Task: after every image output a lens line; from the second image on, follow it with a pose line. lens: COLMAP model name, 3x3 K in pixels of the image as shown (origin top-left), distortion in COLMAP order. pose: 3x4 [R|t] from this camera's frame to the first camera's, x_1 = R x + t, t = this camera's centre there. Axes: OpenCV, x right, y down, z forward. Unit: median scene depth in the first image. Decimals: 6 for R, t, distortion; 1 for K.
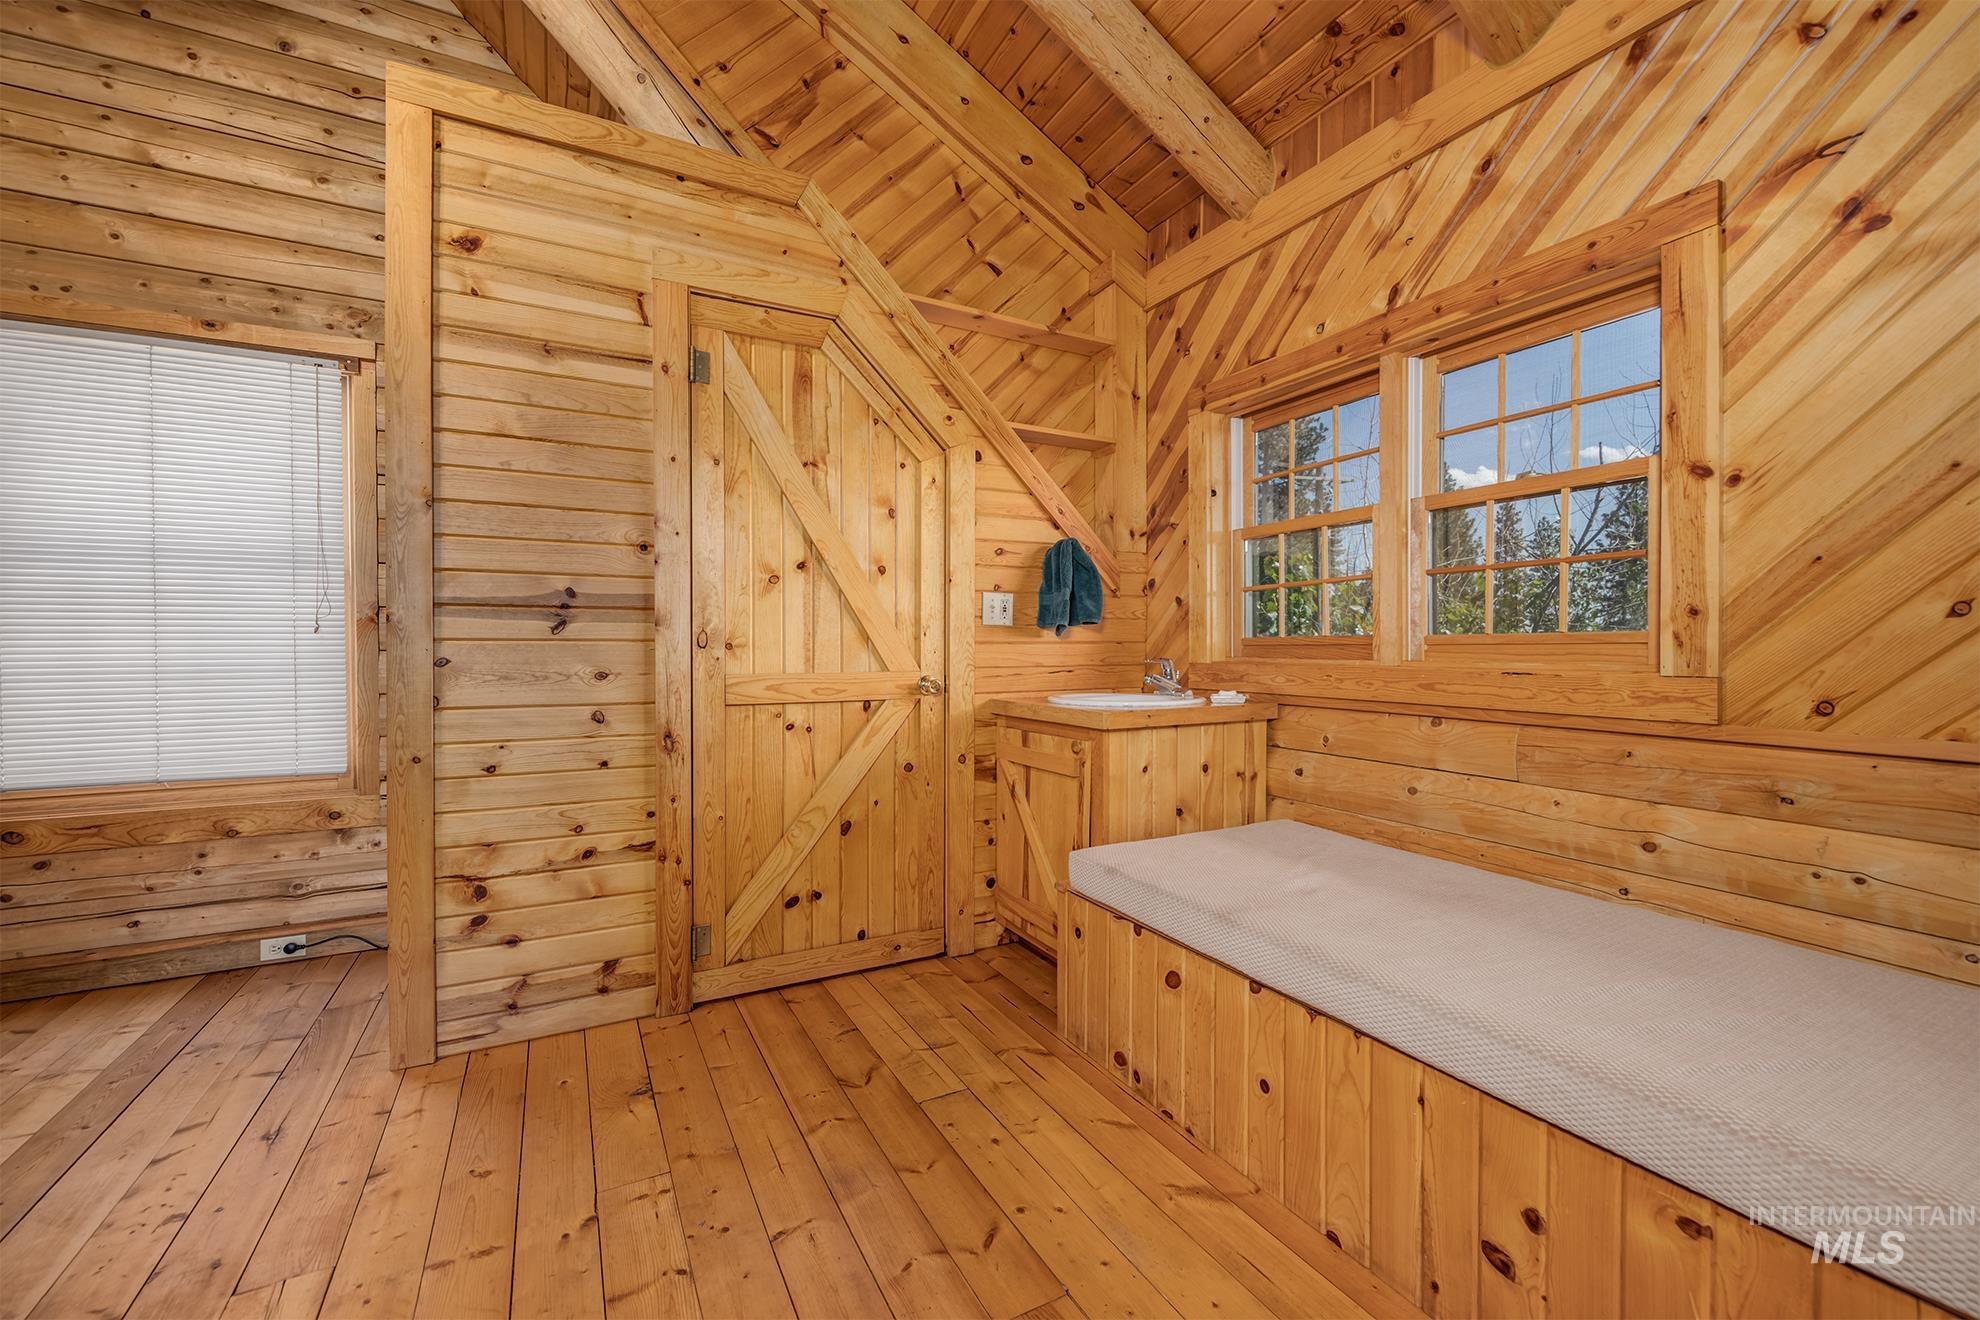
lens RADIAL K [[795.3, 0, 997.1], [0, 795.3, 655.0], [0, 0, 1]] dist [0.003500, -0.002646]
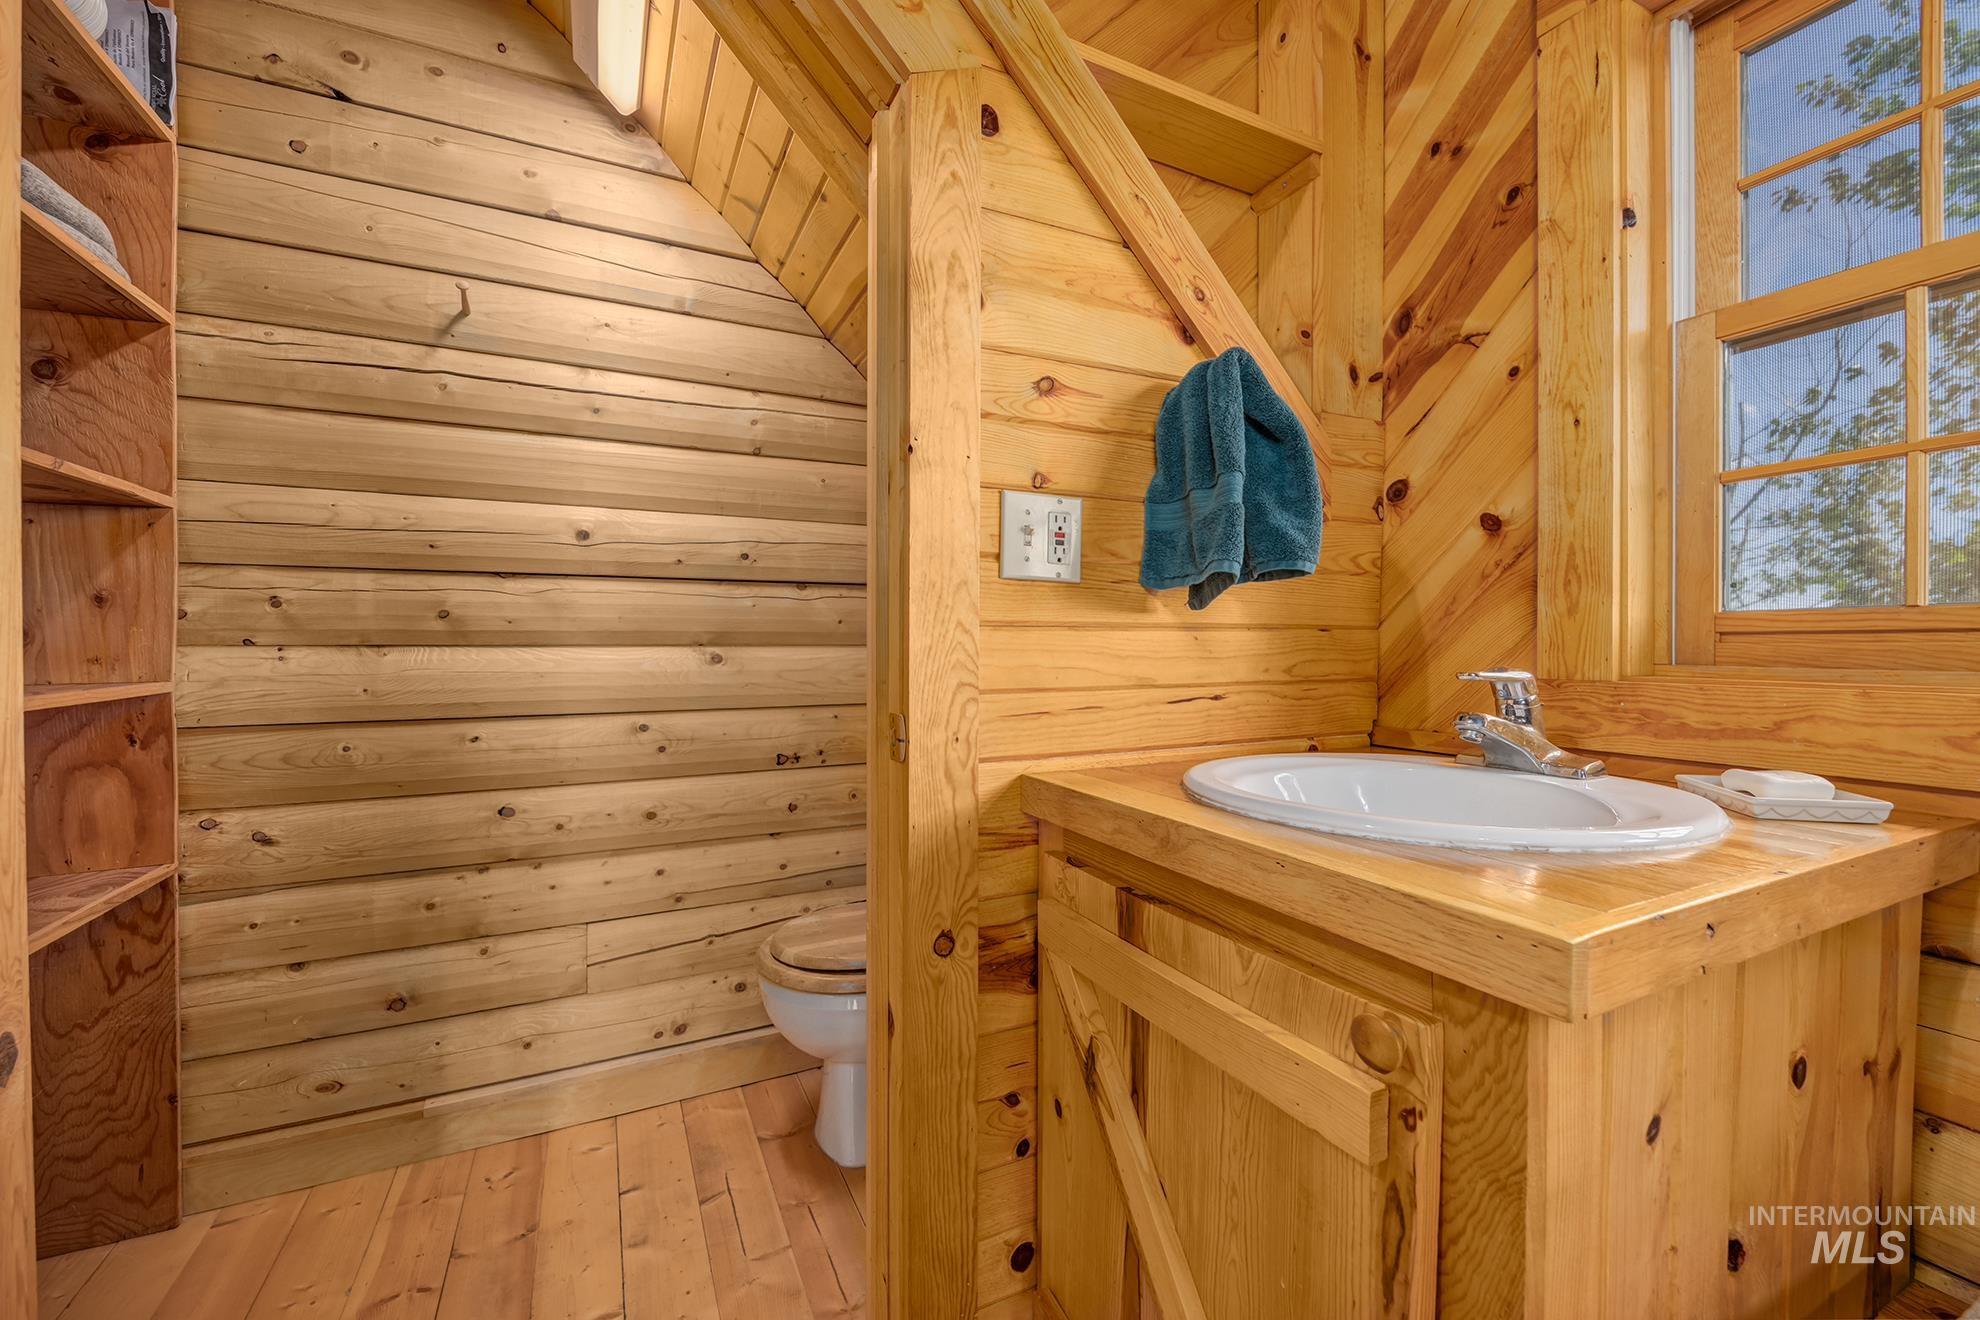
lens RADIAL K [[795.3, 0, 990.7], [0, 795.3, 652.9], [0, 0, 1]] dist [0.003500, -0.002646]
pose [[0.998789, 0.000582, -0.049190, -0.004741], [-0.000516, 0.999999, 0.001358, -0.002773], [0.049191, -0.001331, 0.998789, 0.619222]]
